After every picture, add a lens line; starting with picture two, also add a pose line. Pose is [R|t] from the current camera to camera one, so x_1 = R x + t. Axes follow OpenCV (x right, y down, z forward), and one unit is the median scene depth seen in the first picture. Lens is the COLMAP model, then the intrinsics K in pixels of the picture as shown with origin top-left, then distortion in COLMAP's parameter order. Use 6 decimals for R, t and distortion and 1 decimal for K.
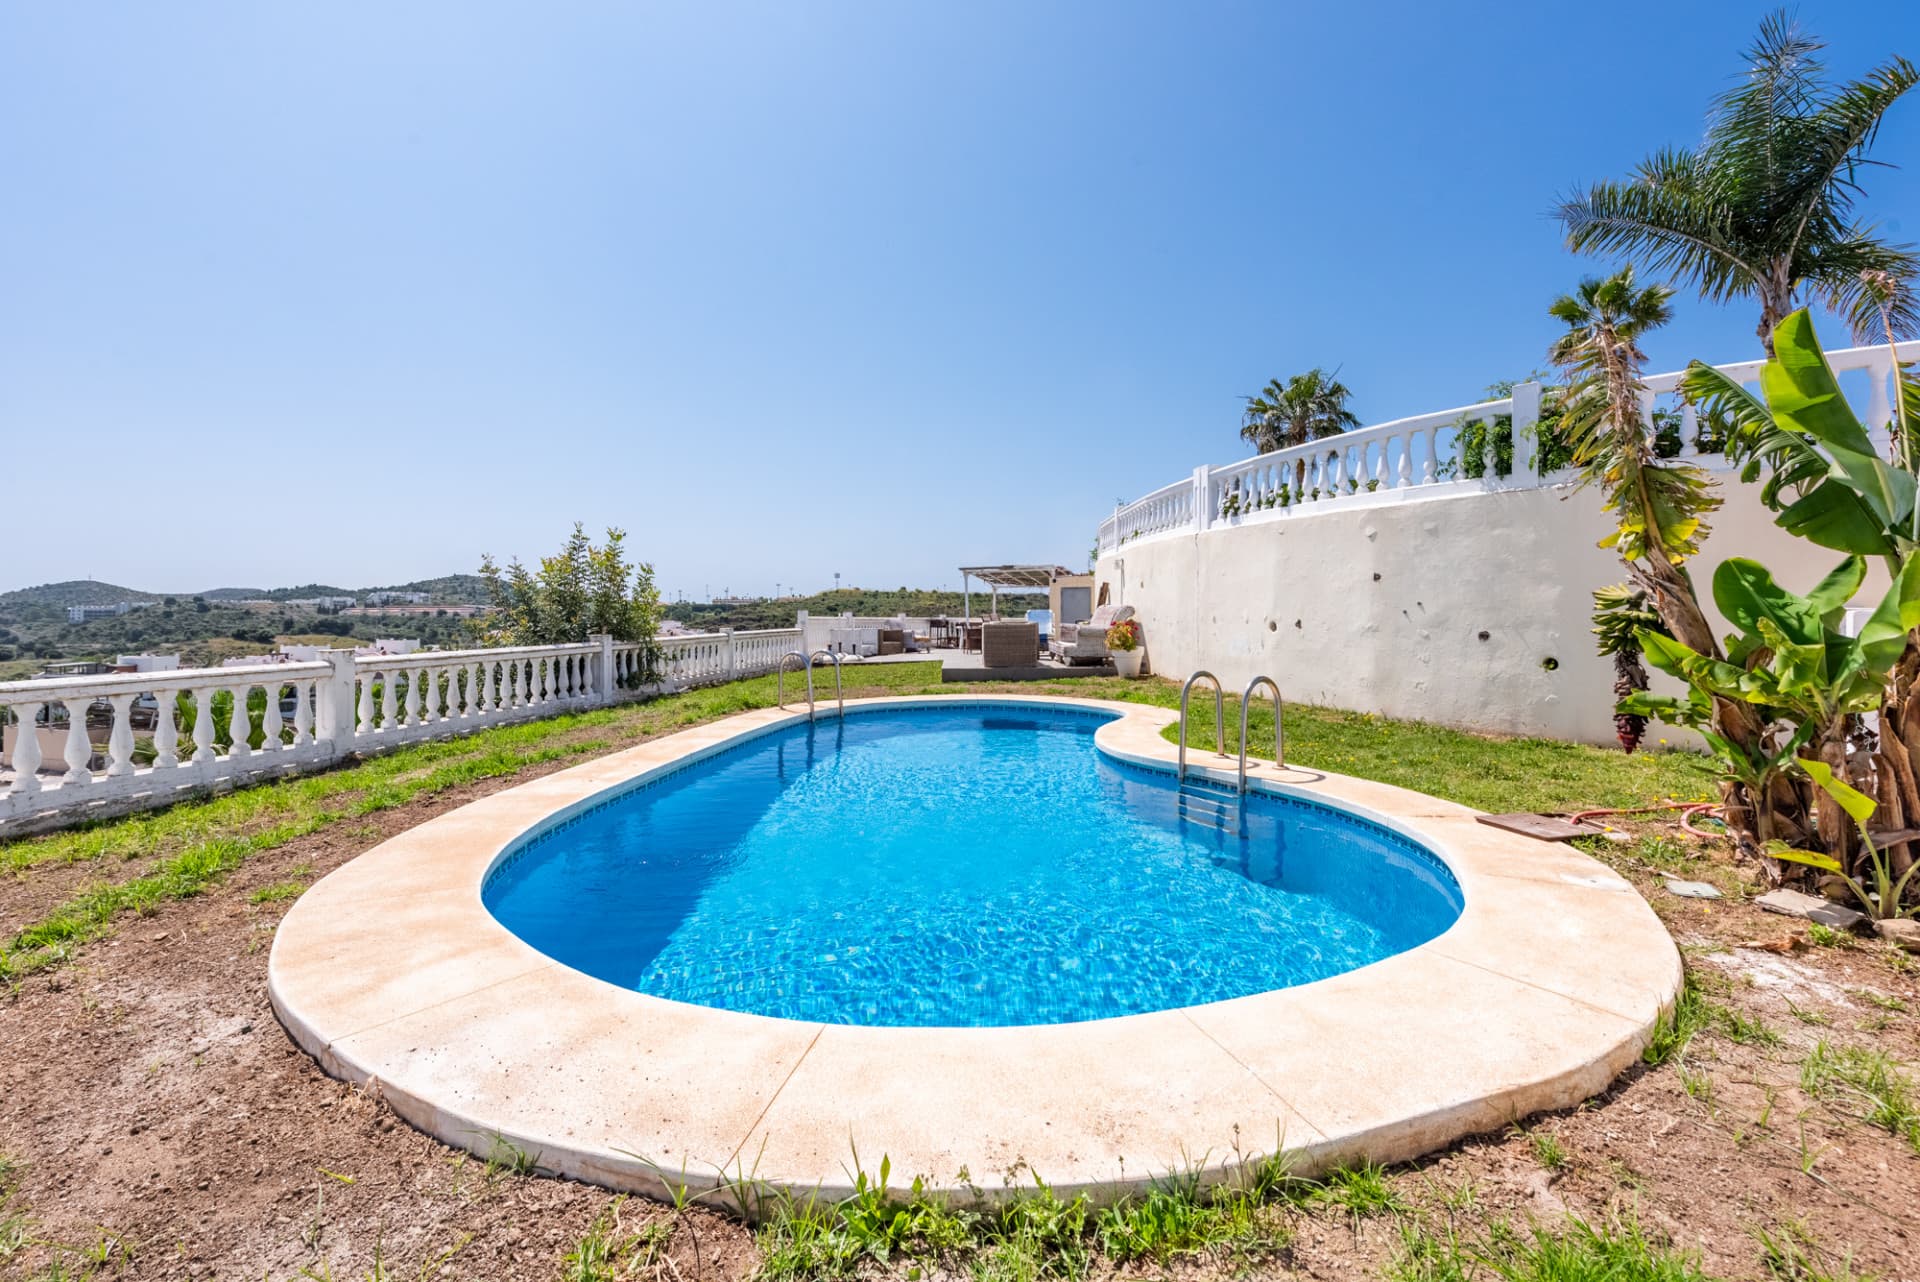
lens RADIAL K [[828.2, 0, 939.2], [0, 828.2, 600.0], [0, 0, 1]] dist [0.006105, 0.000329]
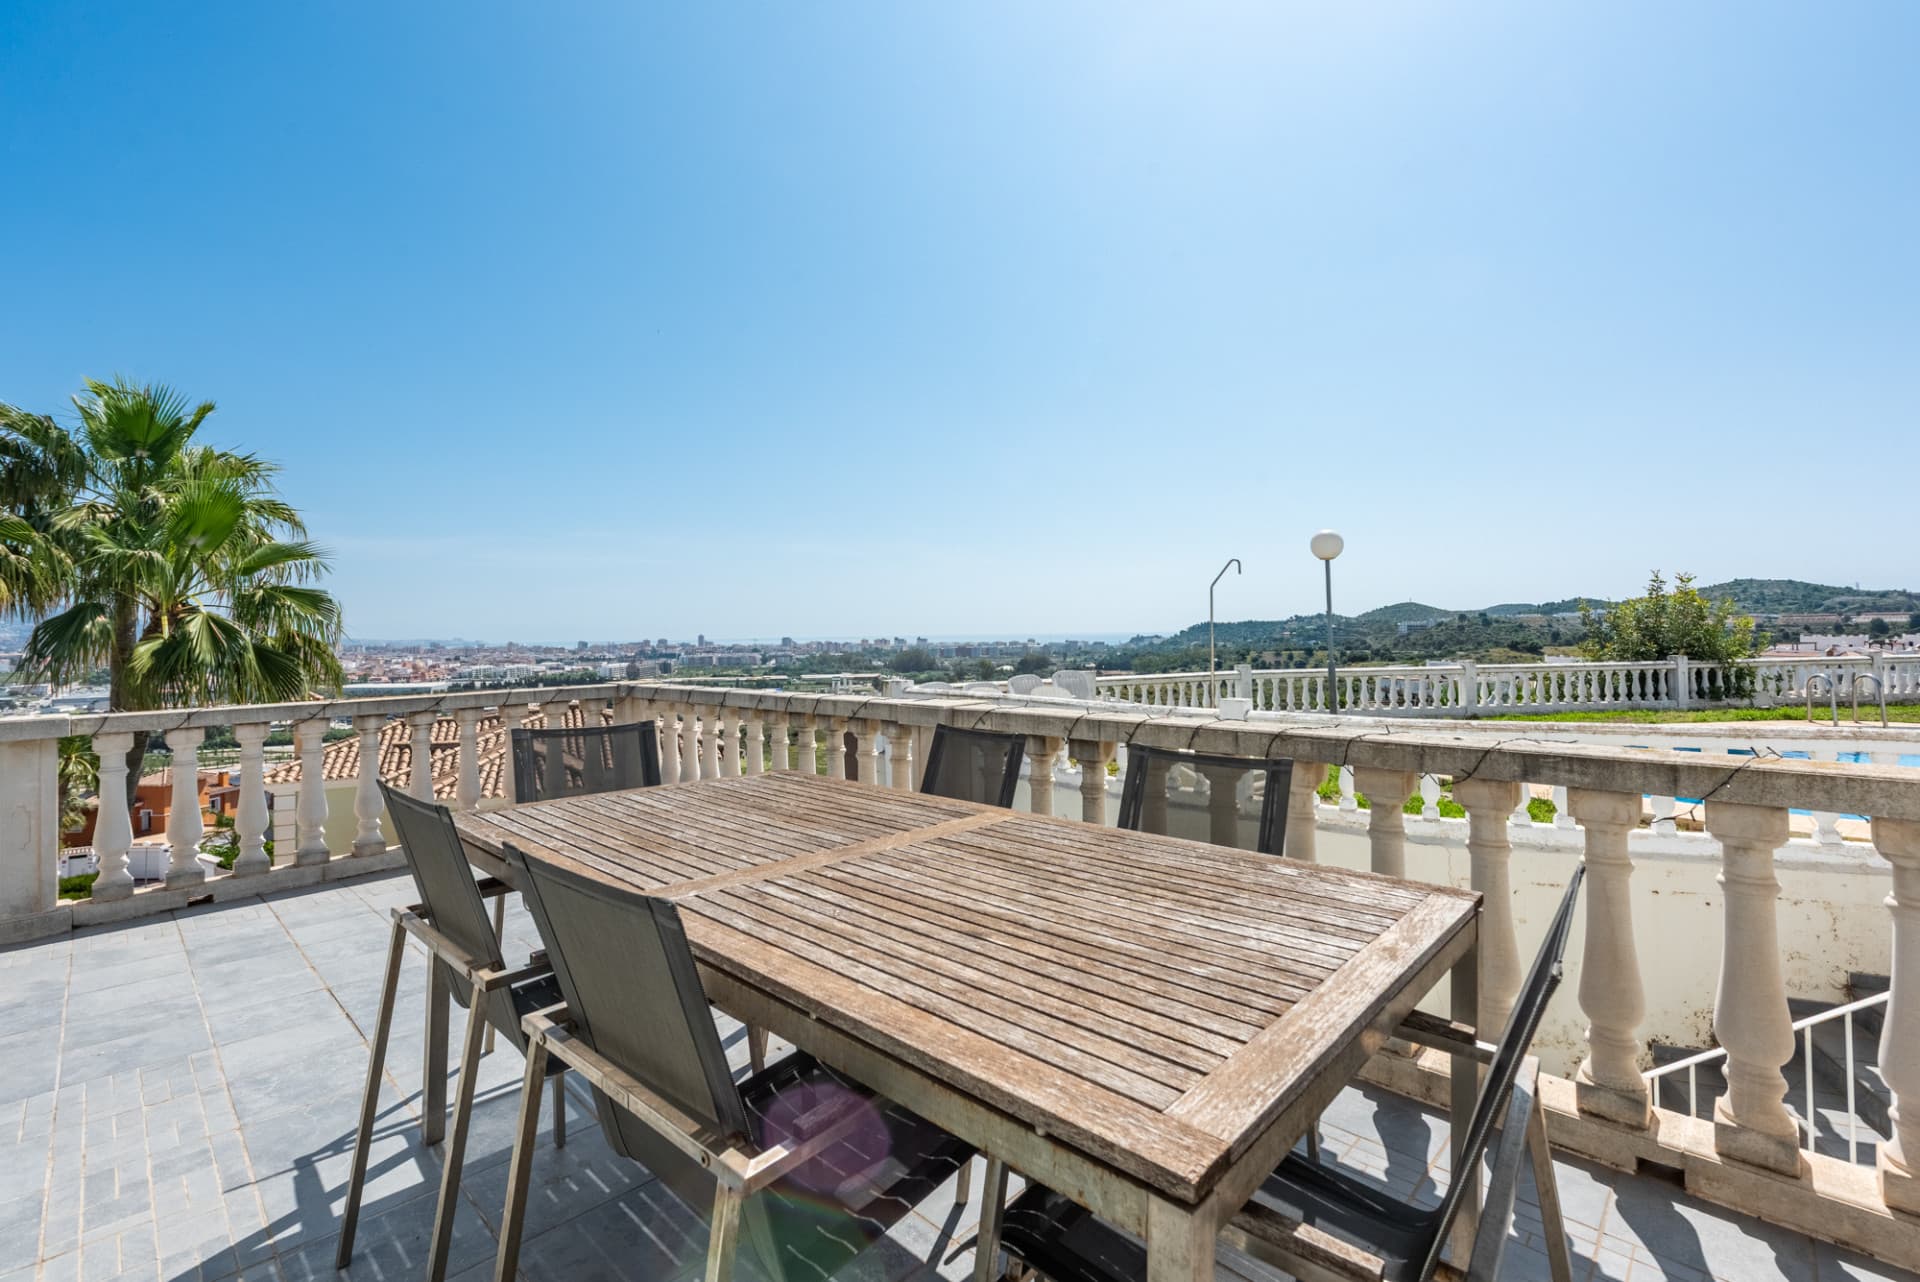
lens RADIAL K [[828.2, 0, 979.9], [0, 828.2, 622.3], [0, 0, 1]] dist [0.006105, 0.000329]
pose [[0.290358, -0.014558, -0.956807, 0.250626], [0.027491, 0.999598, -0.006866, -0.015227], [0.956523, -0.024310, 0.290642, -0.203080]]
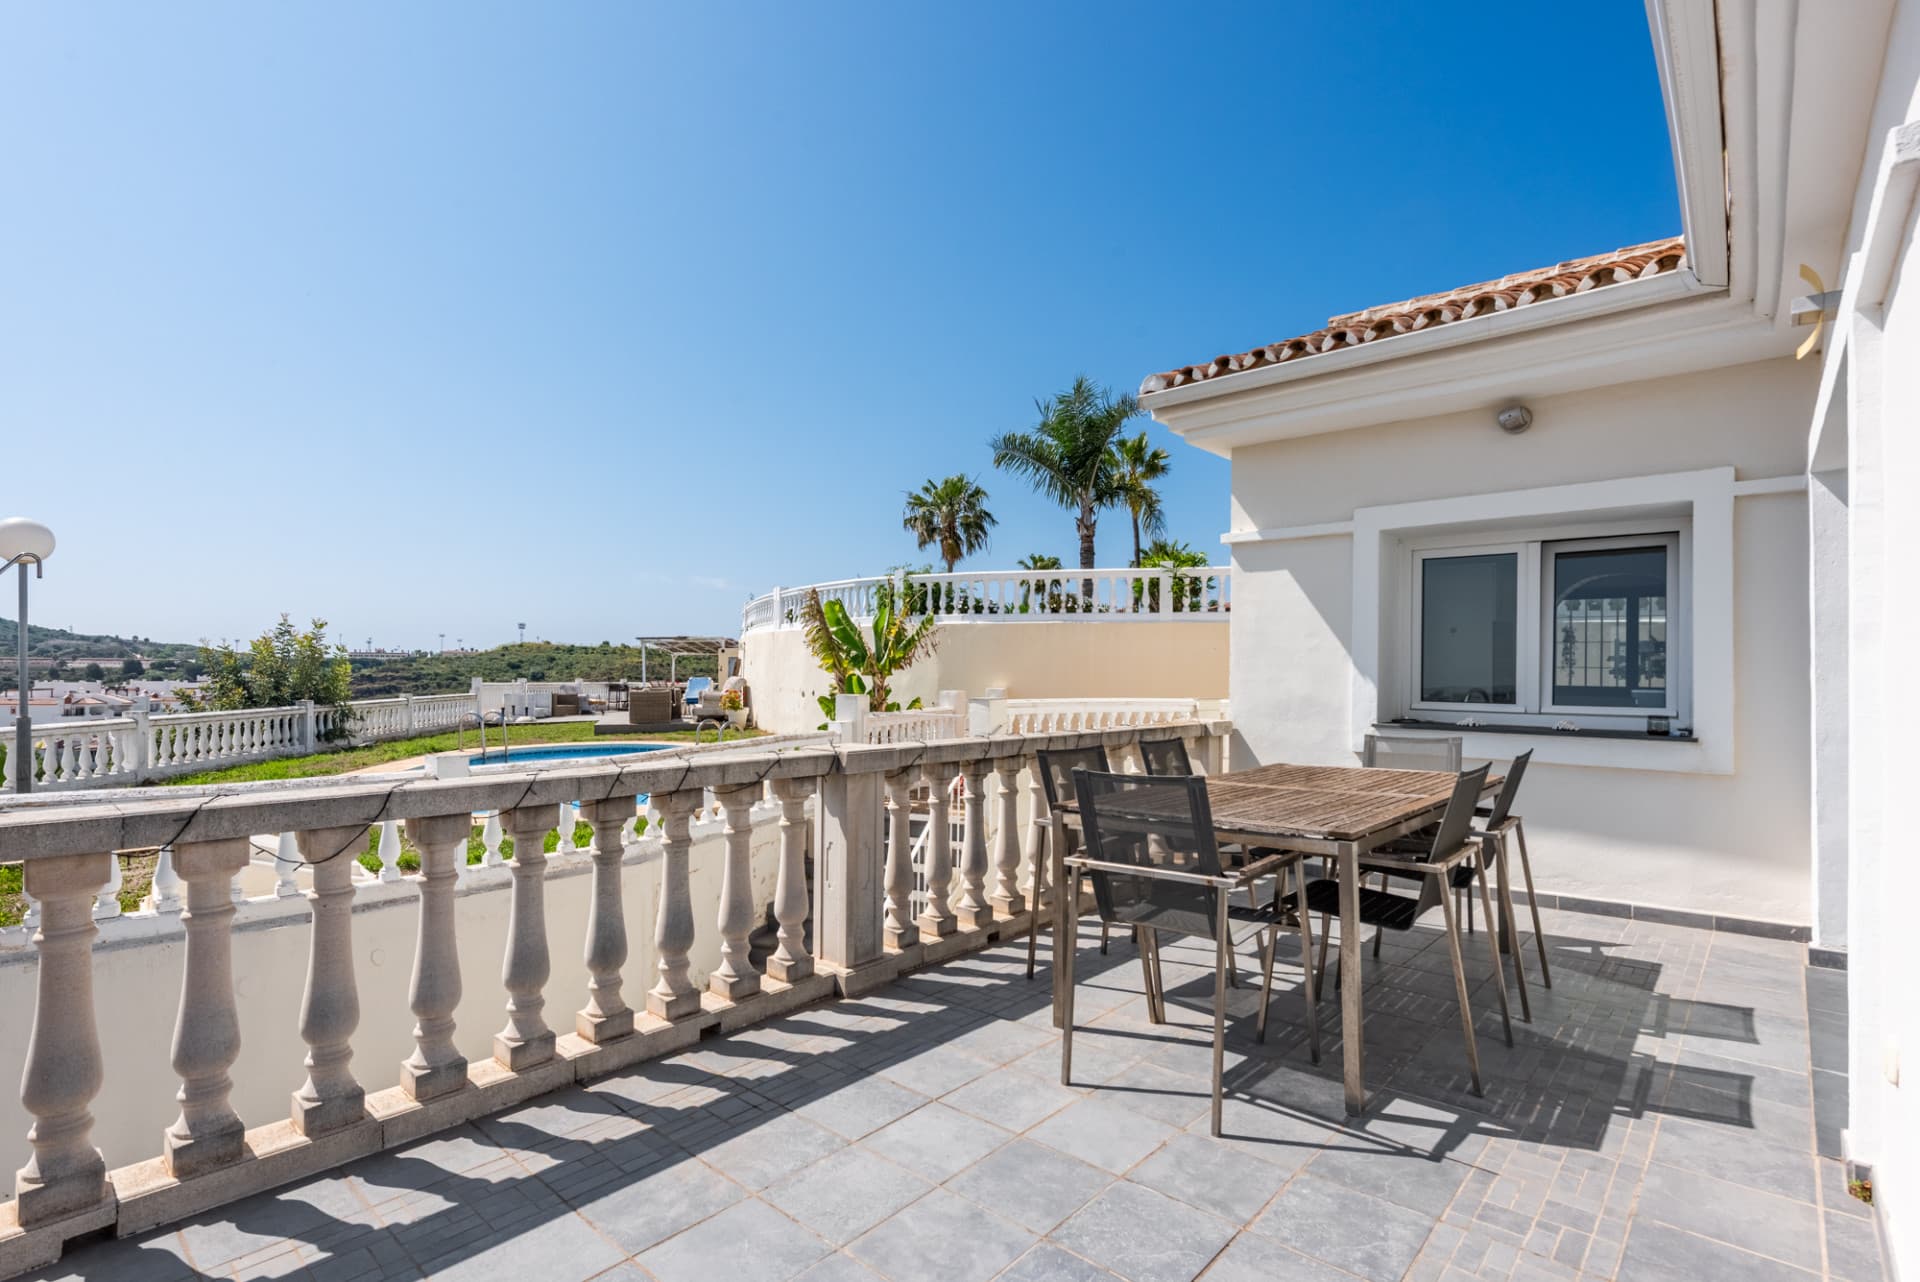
lens RADIAL K [[924.0, 0, 966.0], [0, 924.0, 659.3], [0, 0, 1]] dist [0.002375, -0.000681]
pose [[0.947666, 0.011818, 0.319044, 0.052875], [-0.012521, 0.999922, 0.000152, -0.016709], [-0.319018, -0.004138, 0.947740, -0.334308]]
